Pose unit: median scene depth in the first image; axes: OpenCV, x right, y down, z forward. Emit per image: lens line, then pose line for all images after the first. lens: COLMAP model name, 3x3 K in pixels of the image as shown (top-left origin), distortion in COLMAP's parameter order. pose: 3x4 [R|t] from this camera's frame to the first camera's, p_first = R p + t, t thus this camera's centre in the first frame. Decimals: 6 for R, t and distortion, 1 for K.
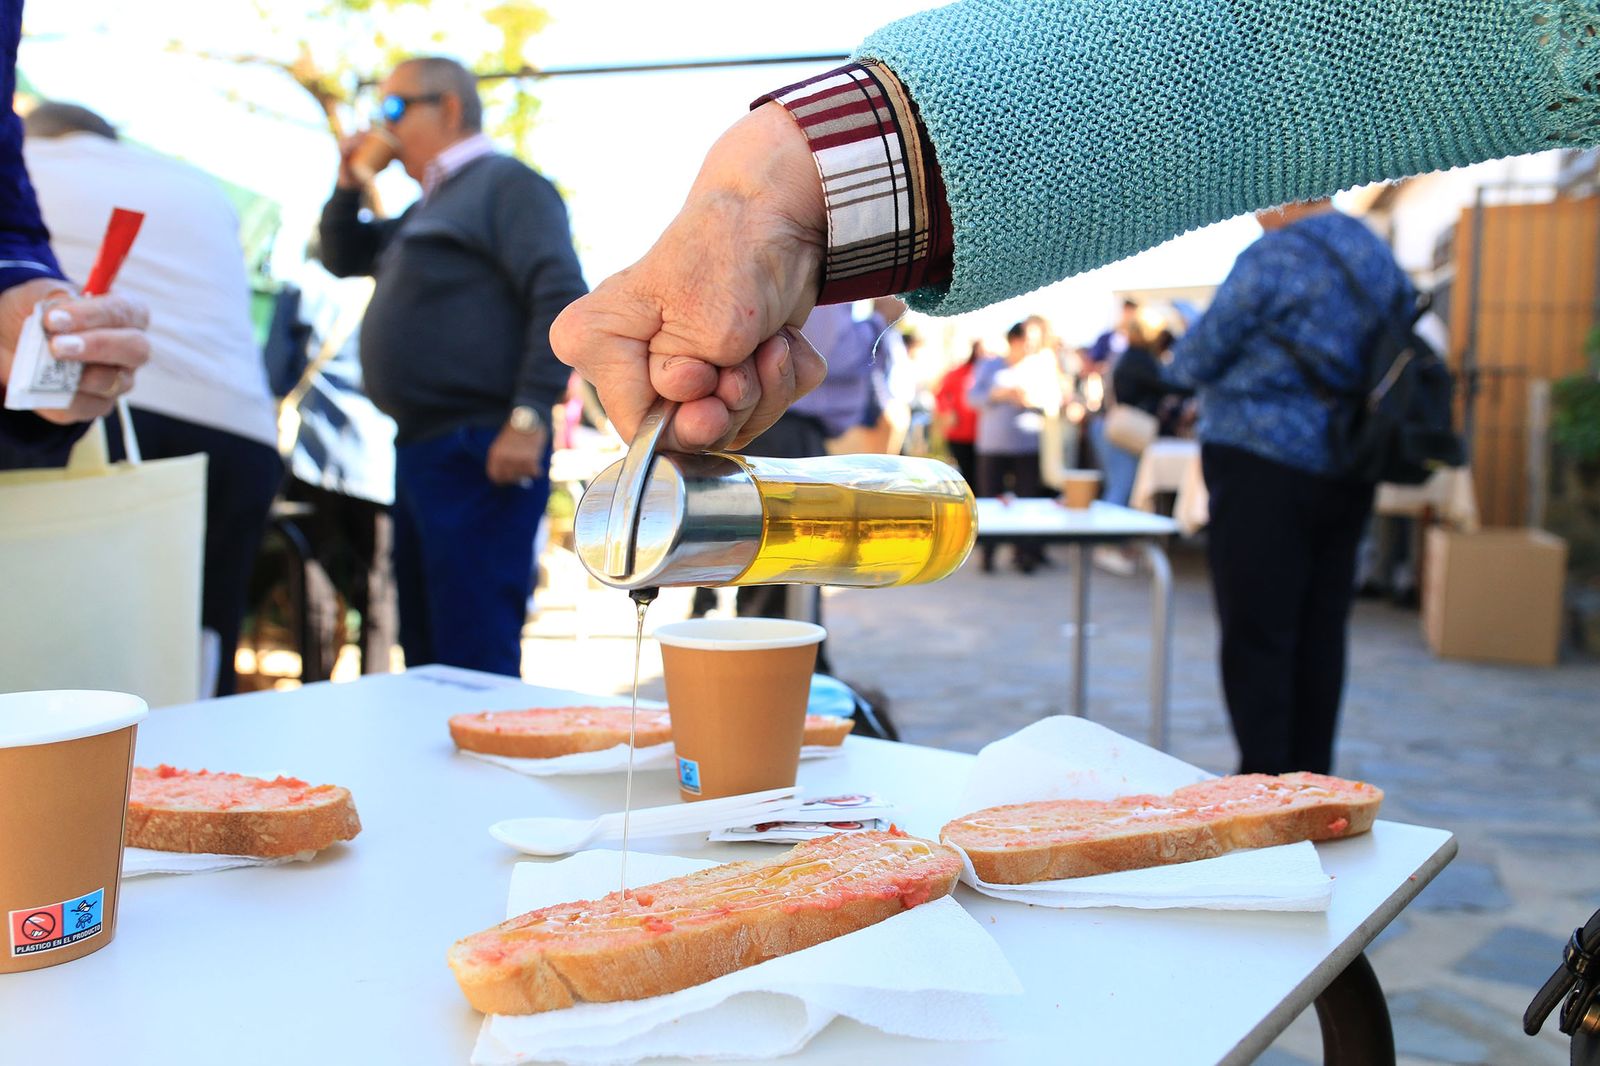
lens RADIAL K [[1717.6, 0, 800.0], [0, 1717.6, 533.0], [0, 0, 1]] dist [-0.053627, 0.194267]
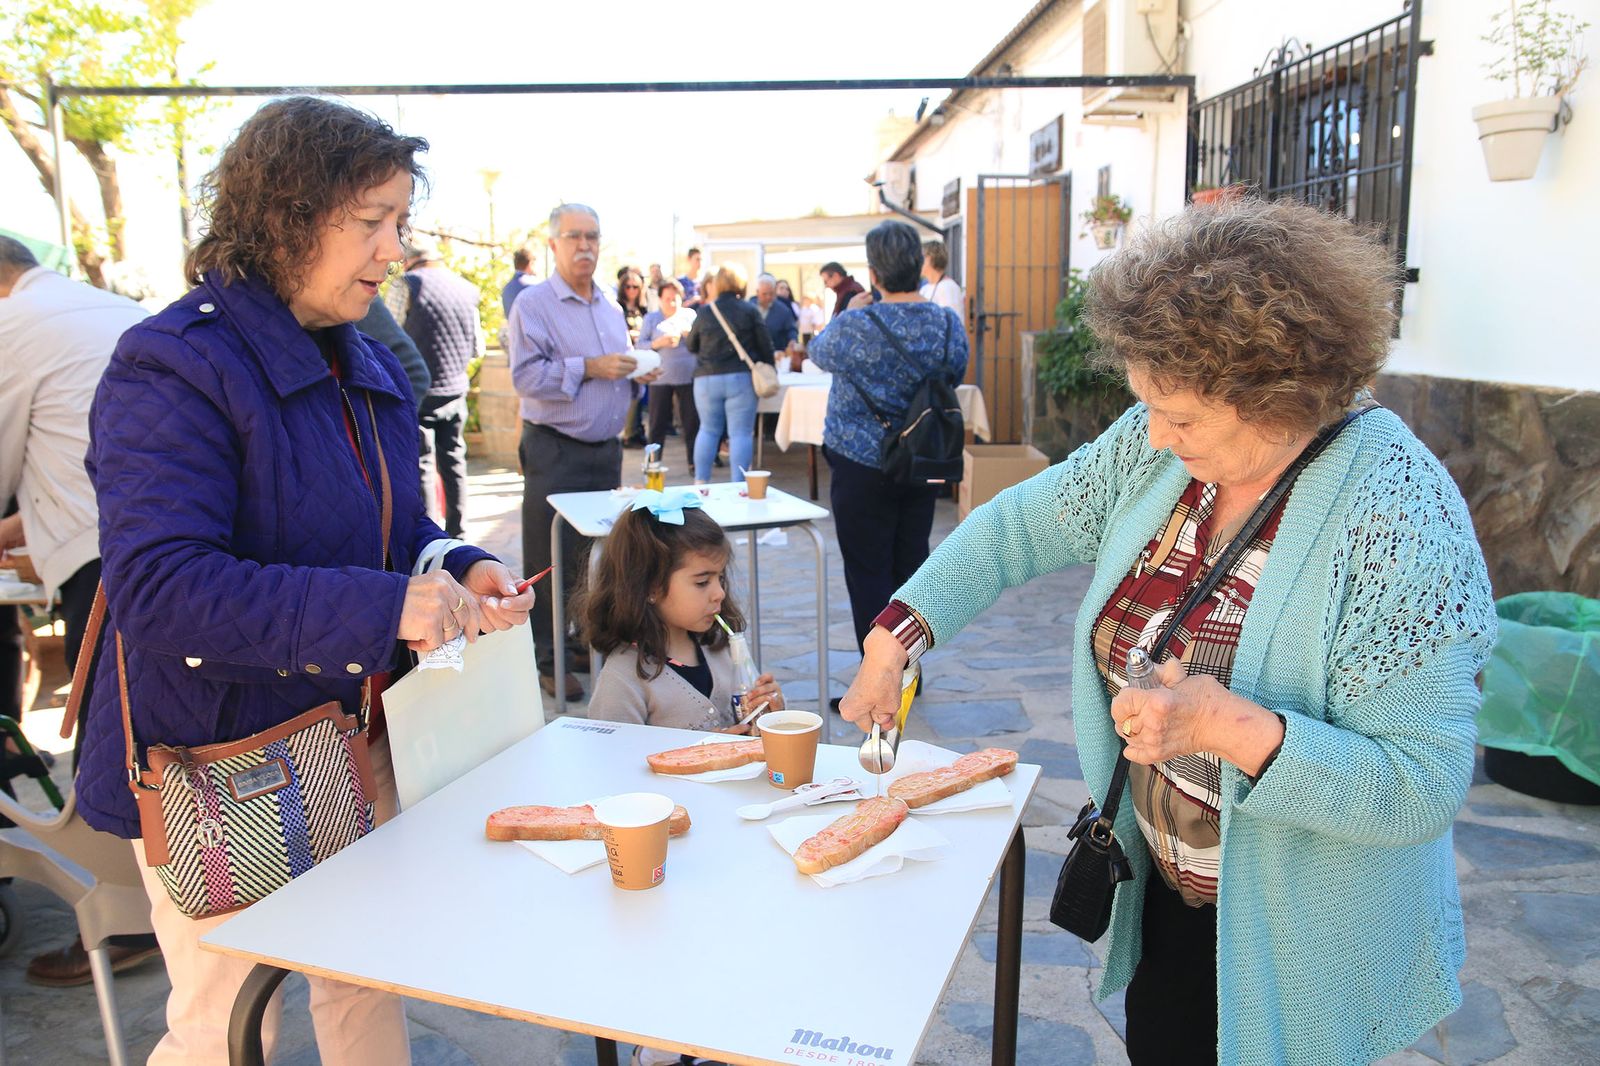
lens RADIAL K [[1717.6, 0, 800.0], [0, 1717.6, 533.0], [0, 0, 1]] dist [-0.053627, 0.194267]
pose [[0.957864, -0.080534, 0.275700, -0.149983], [0.046681, 0.990774, 0.127228, -0.116425], [-0.283403, -0.108997, 0.952787, -0.308763]]
